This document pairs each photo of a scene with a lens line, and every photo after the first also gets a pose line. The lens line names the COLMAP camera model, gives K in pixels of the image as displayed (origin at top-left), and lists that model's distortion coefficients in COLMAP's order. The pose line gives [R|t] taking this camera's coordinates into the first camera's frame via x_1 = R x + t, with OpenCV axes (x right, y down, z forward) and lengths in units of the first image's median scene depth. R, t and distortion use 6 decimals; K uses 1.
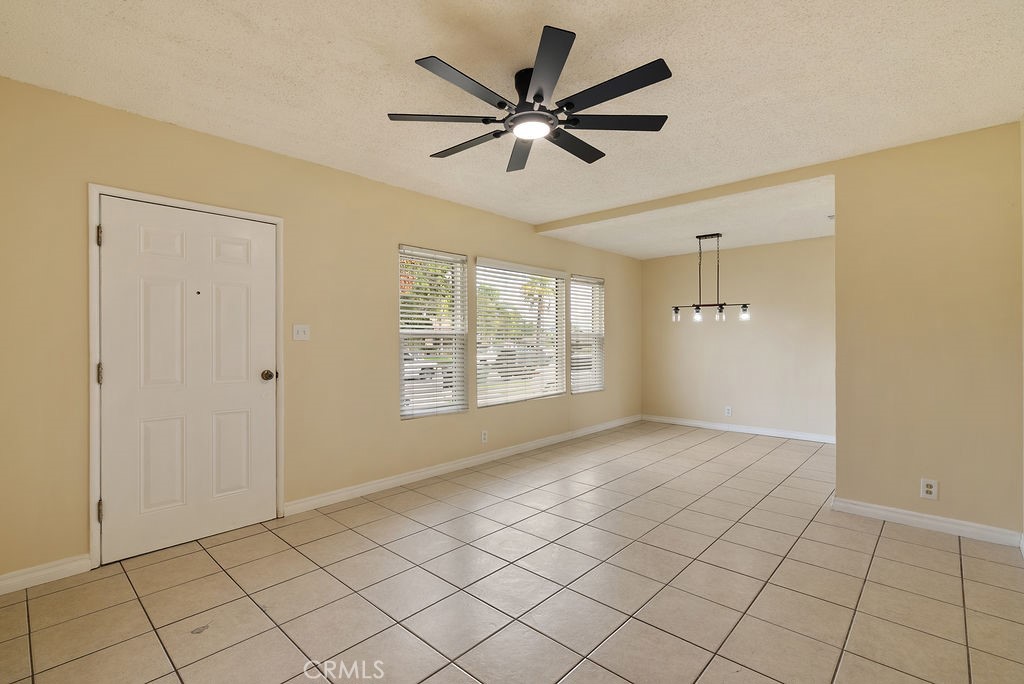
lens RADIAL K [[469.2, 0, 509.0], [0, 469.2, 337.7], [0, 0, 1]] dist [-0.005191, 0.000871]
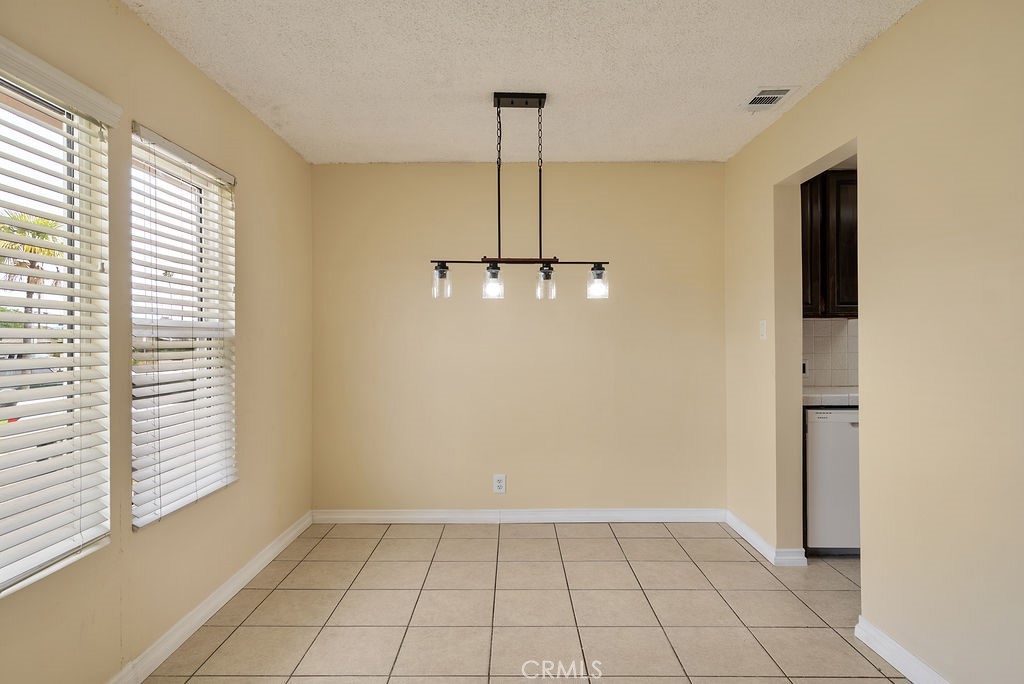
lens RADIAL K [[550.9, 0, 505.6], [0, 550.9, 344.4], [0, 0, 1]] dist [-0.001845, 0.000295]
pose [[0.728807, 0.000434, 0.684719, 0.070941], [0.005067, 0.999969, -0.006027, 0.009233], [-0.684700, 0.007862, 0.728782, 0.621721]]
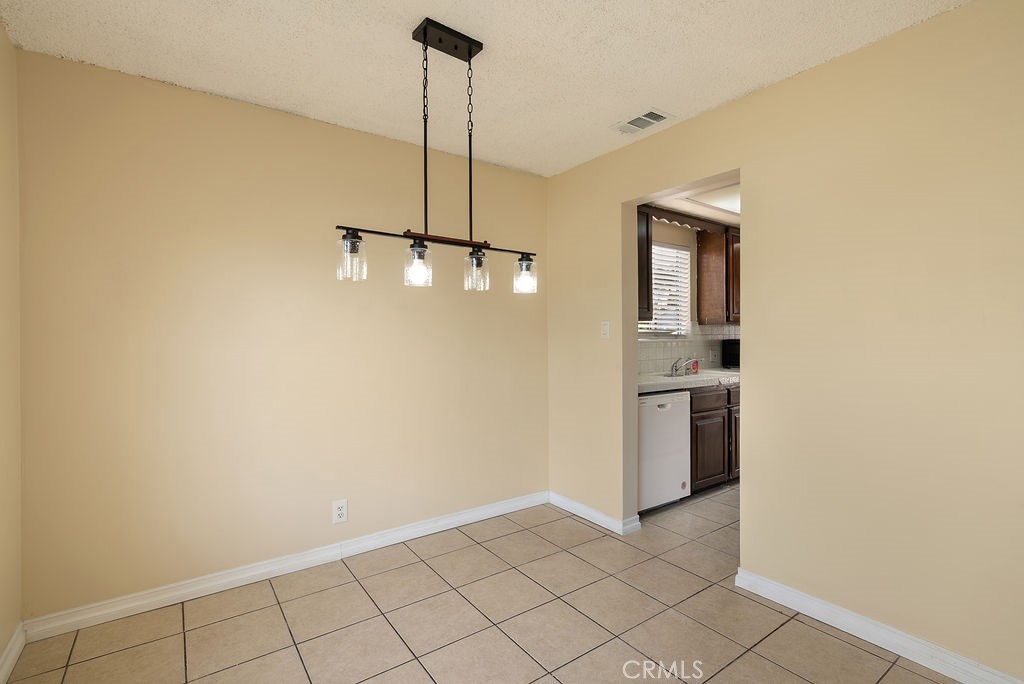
lens RADIAL K [[469.2, 0, 511.7], [0, 469.2, 342.0], [0, 0, 1]] dist [-0.005191, 0.000871]
pose [[0.197065, -0.001764, 0.980389, 0.093967], [0.014822, 0.999889, -0.001180, 0.005799], [-0.980278, 0.014764, 0.197070, 0.857378]]
